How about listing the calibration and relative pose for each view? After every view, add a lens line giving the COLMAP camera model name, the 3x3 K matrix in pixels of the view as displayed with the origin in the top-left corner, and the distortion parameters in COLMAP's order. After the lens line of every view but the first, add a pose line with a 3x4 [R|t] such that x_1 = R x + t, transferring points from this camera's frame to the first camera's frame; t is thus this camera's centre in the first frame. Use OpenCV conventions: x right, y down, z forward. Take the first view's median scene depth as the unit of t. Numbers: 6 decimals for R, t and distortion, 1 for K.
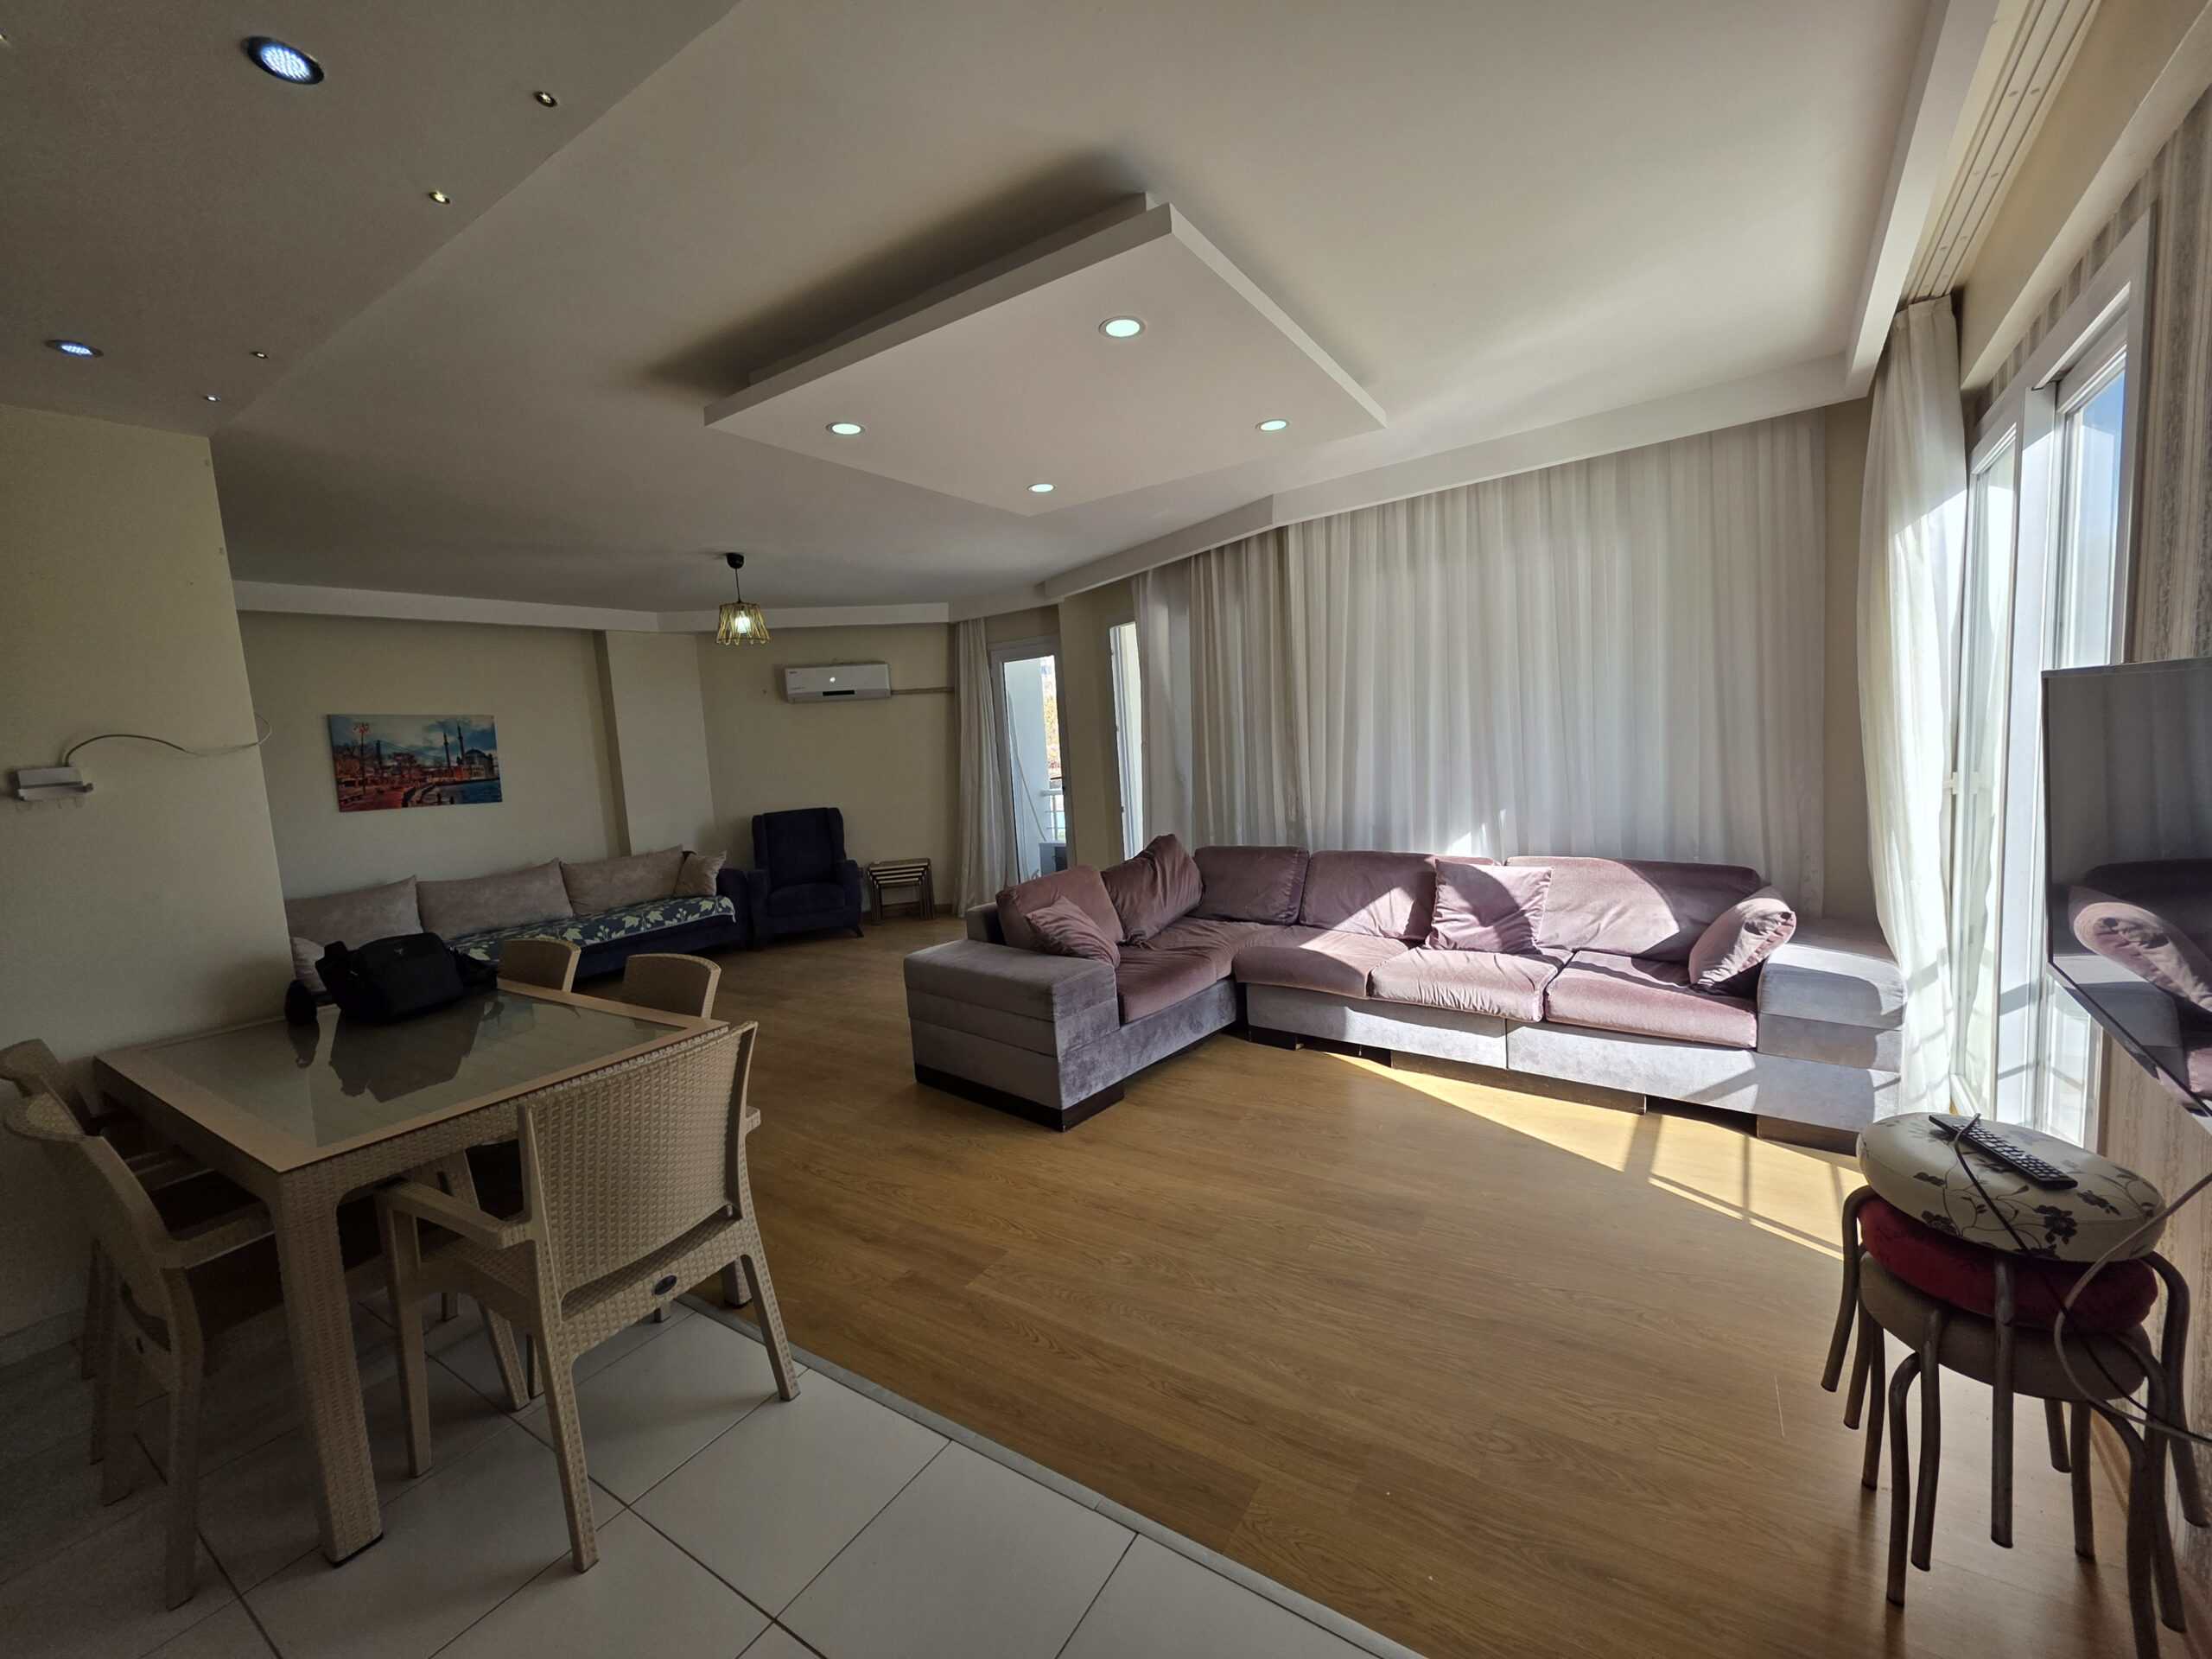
lens RADIAL K [[881.7, 0, 1113.8], [0, 881.7, 824.0], [0, 0, 1]] dist [0.000508, 0.000008]
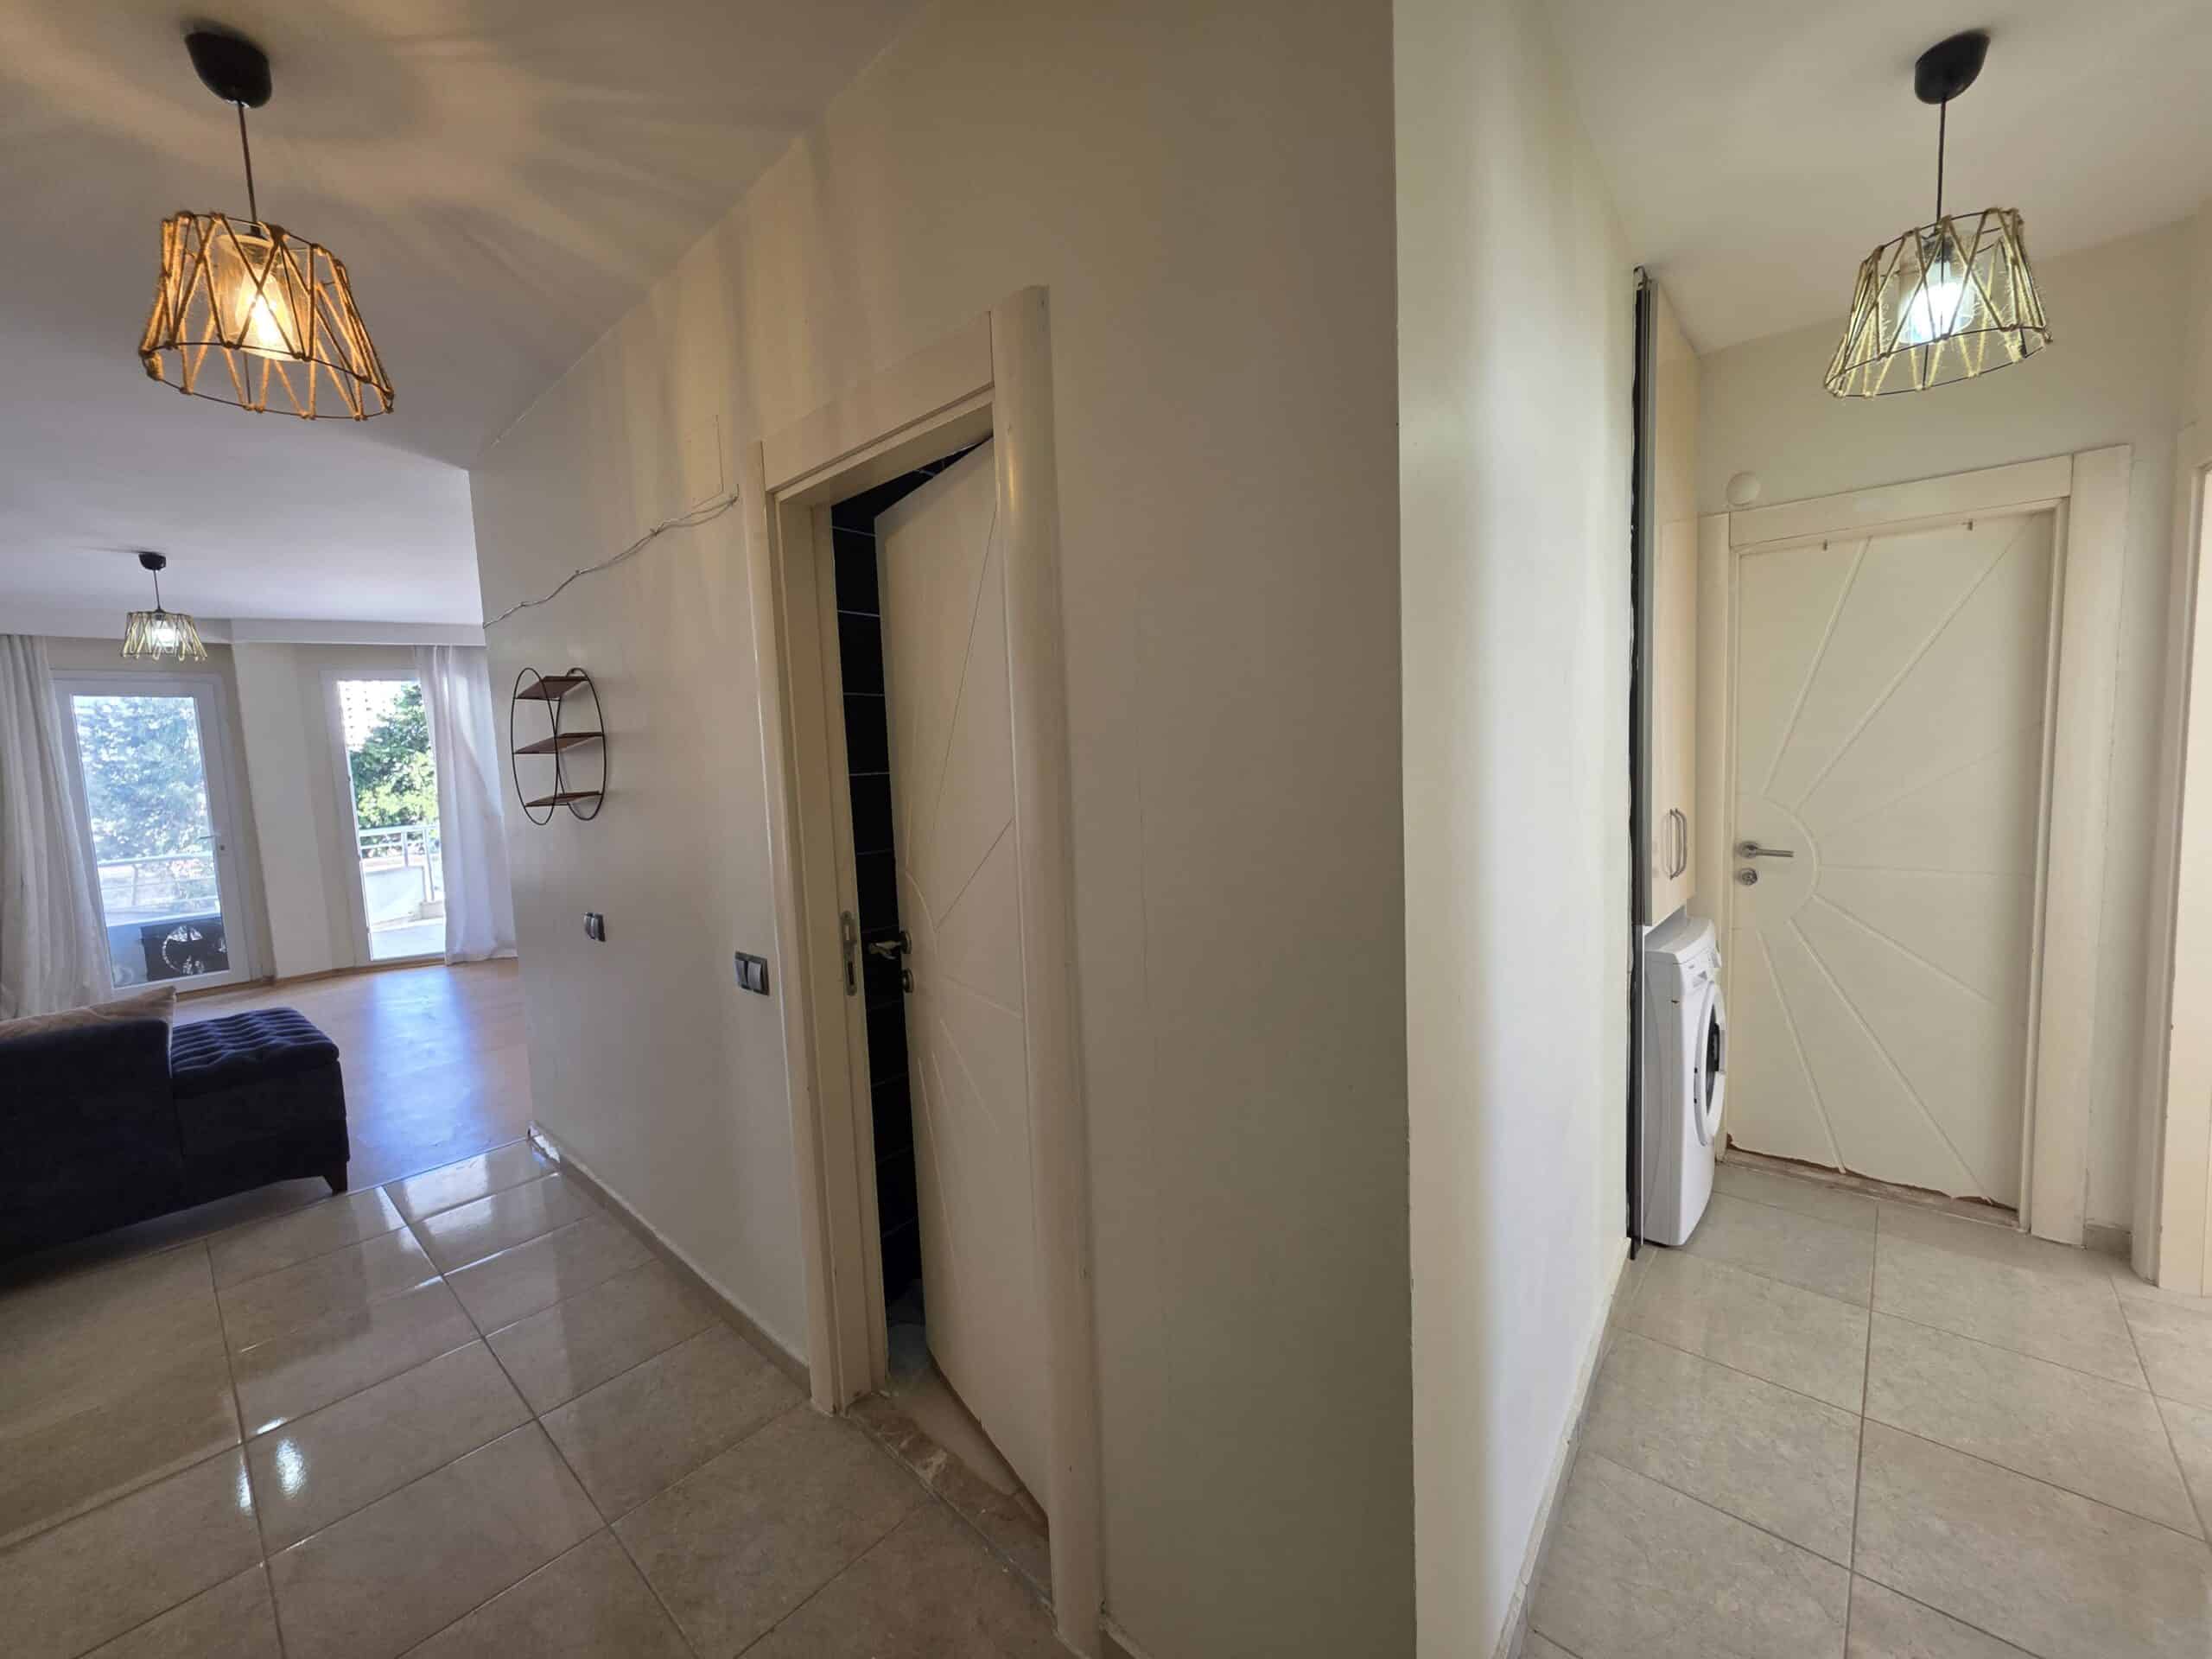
lens RADIAL K [[899.1, 0, 1109.8], [0, 899.1, 836.6], [0, 0, 1]] dist [0.000267, -0.000210]
pose [[0.104712, -0.031547, 0.994002, -1.041124], [0.130293, 0.991317, 0.017737, 0.061658], [-0.985931, 0.127654, 0.107913, 0.002840]]
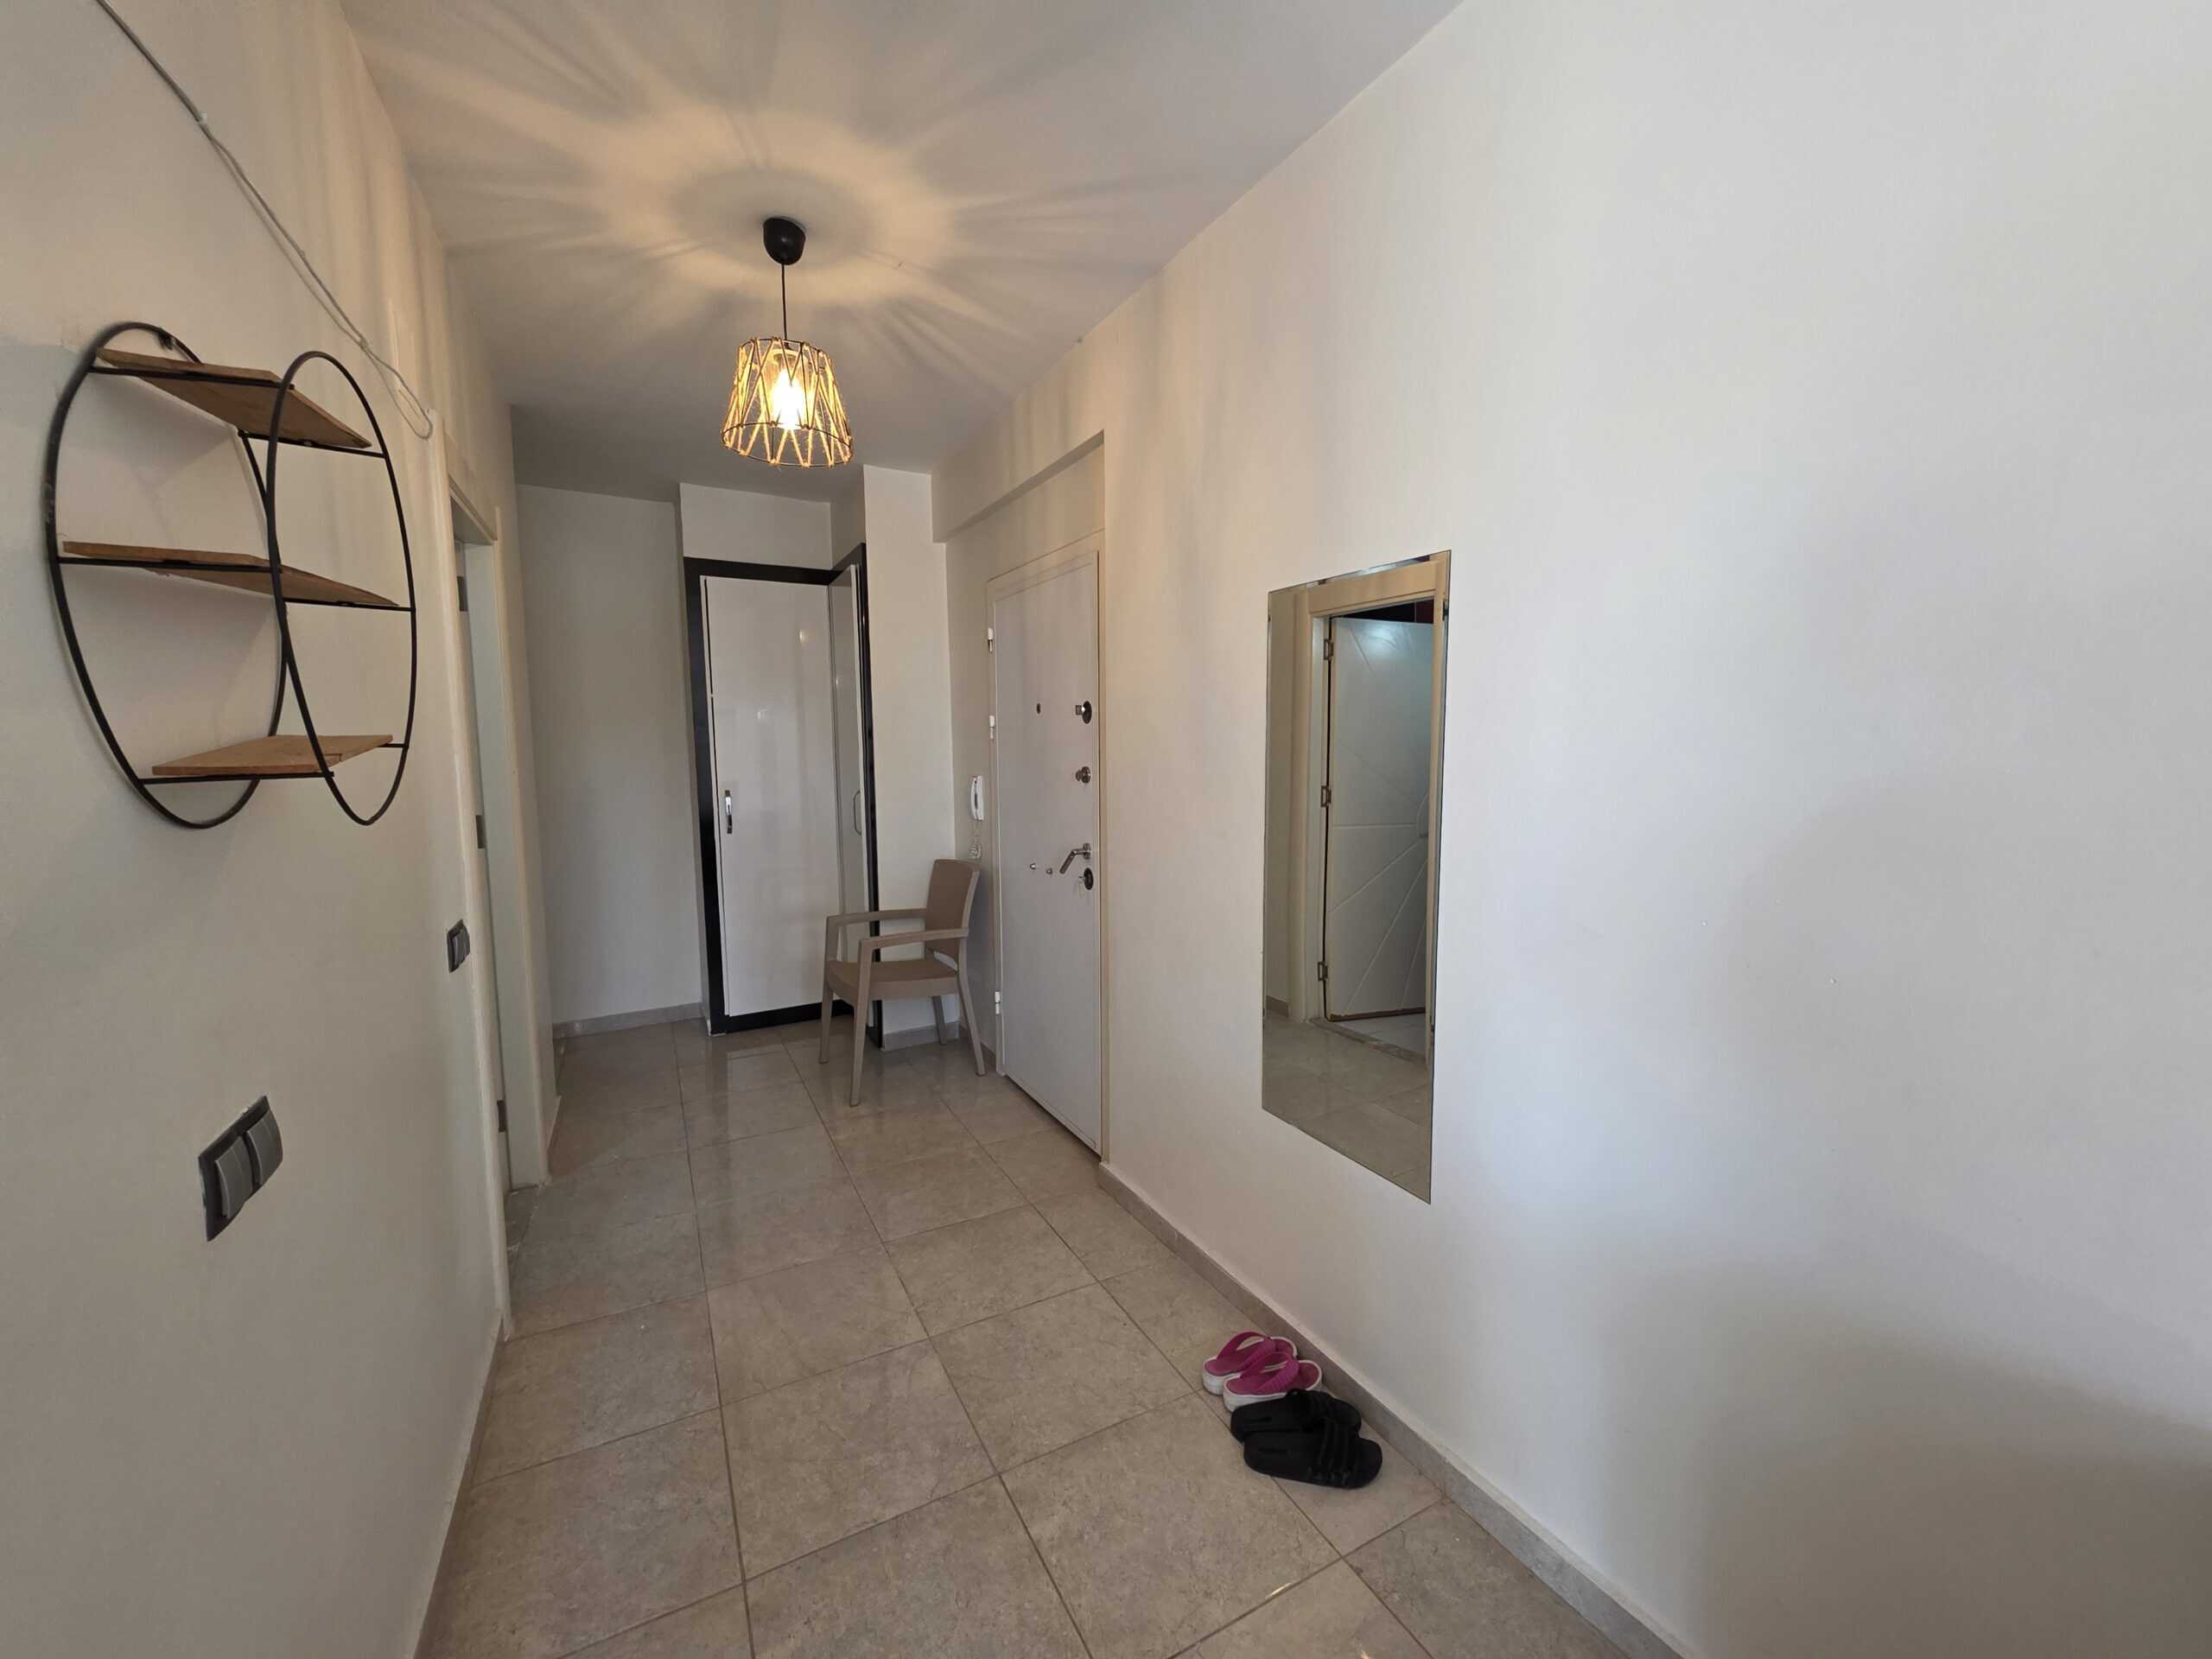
lens RADIAL K [[881.7, 0, 1113.8], [0, 881.7, 824.0], [0, 0, 1]] dist [0.000508, 0.000008]
pose [[-0.416711, 0.147489, -0.896994, -0.512109], [-0.054801, 0.980880, 0.186740, -0.011655], [0.907386, 0.126973, -0.400661, 0.536585]]
